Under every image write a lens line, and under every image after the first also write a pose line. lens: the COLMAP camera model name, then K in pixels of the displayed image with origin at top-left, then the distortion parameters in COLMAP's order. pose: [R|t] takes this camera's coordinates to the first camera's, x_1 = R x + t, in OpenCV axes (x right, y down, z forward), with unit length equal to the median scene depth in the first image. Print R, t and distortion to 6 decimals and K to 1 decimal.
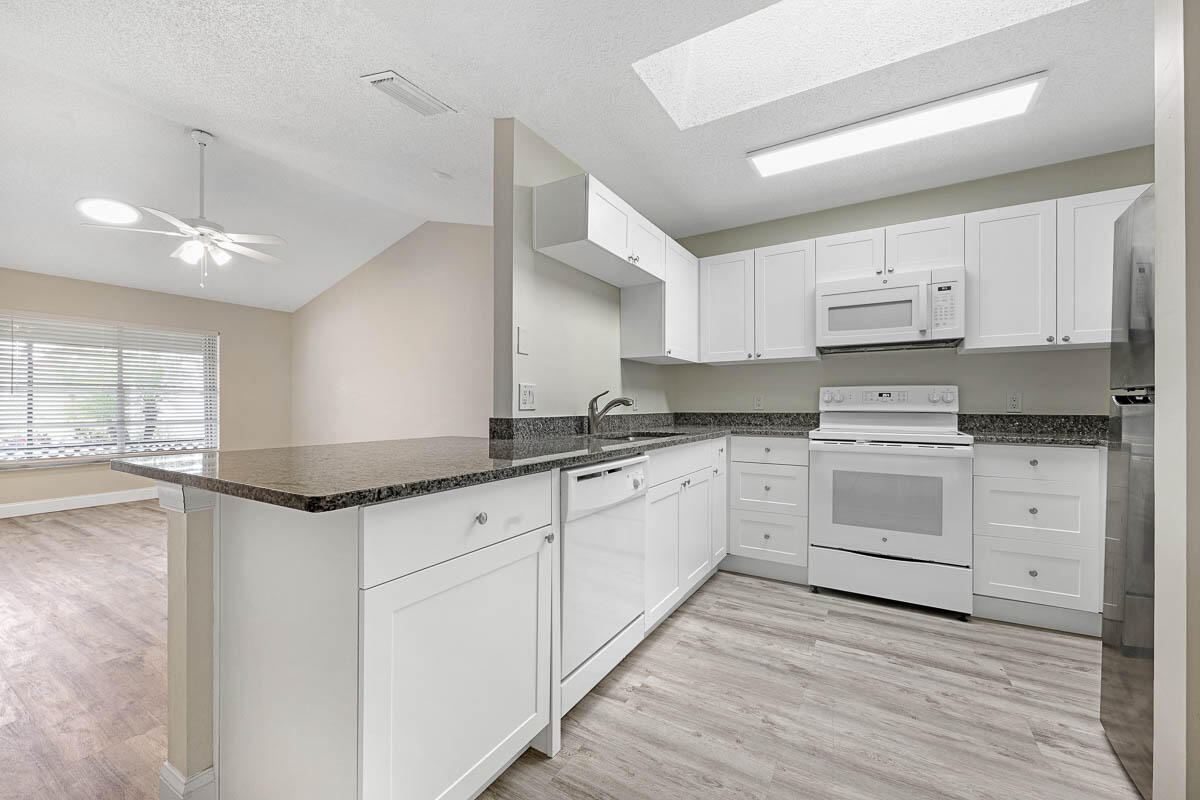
lens RADIAL K [[482.0, 0, 600.0], [0, 482.0, 400.0], [0, 0, 1]] dist [-0.000666, -0.000003]
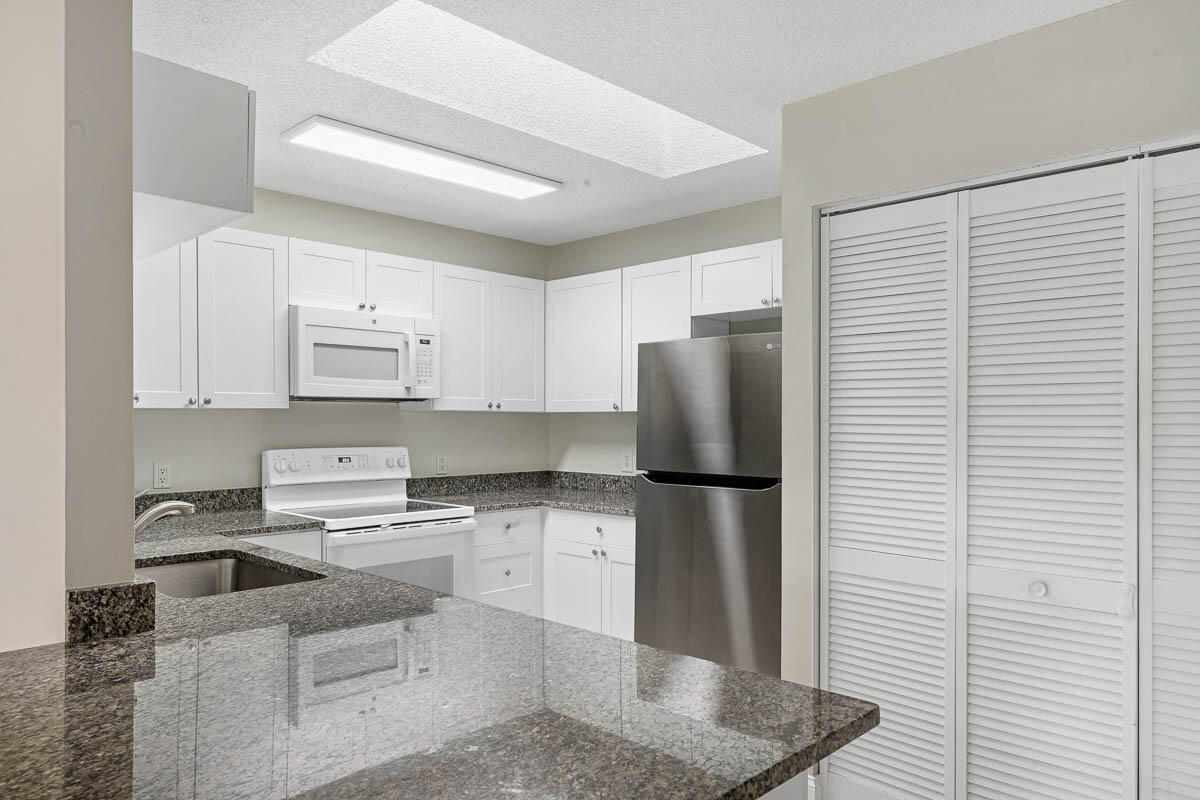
lens RADIAL K [[791.3, 0, 600.0], [0, 791.3, 419.1], [0, 0, 1]] dist [-0.002550, 0.002725]
pose [[0.229380, 0.002529, 0.973334, -0.610545], [-0.013383, 0.999910, 0.000556, -0.090298], [-0.973245, -0.013154, 0.229393, 0.333588]]
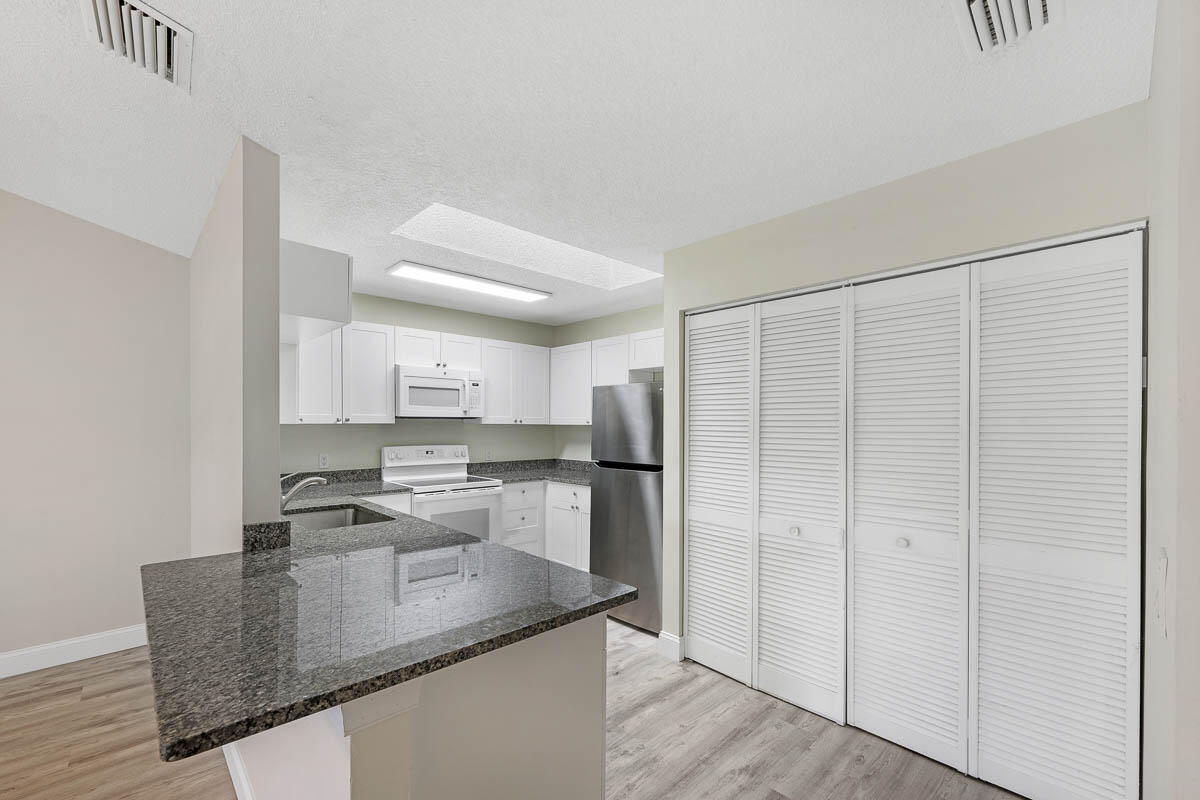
lens RADIAL K [[488.0, 0, 595.2], [0, 488.0, 424.2], [0, 0, 1]] dist [-0.000891, -0.000094]
pose [[0.273035, 0.003446, 0.961998, -0.658576], [-0.016347, 0.999866, 0.001058, -0.108277], [-0.961865, -0.016015, 0.273055, 0.194215]]
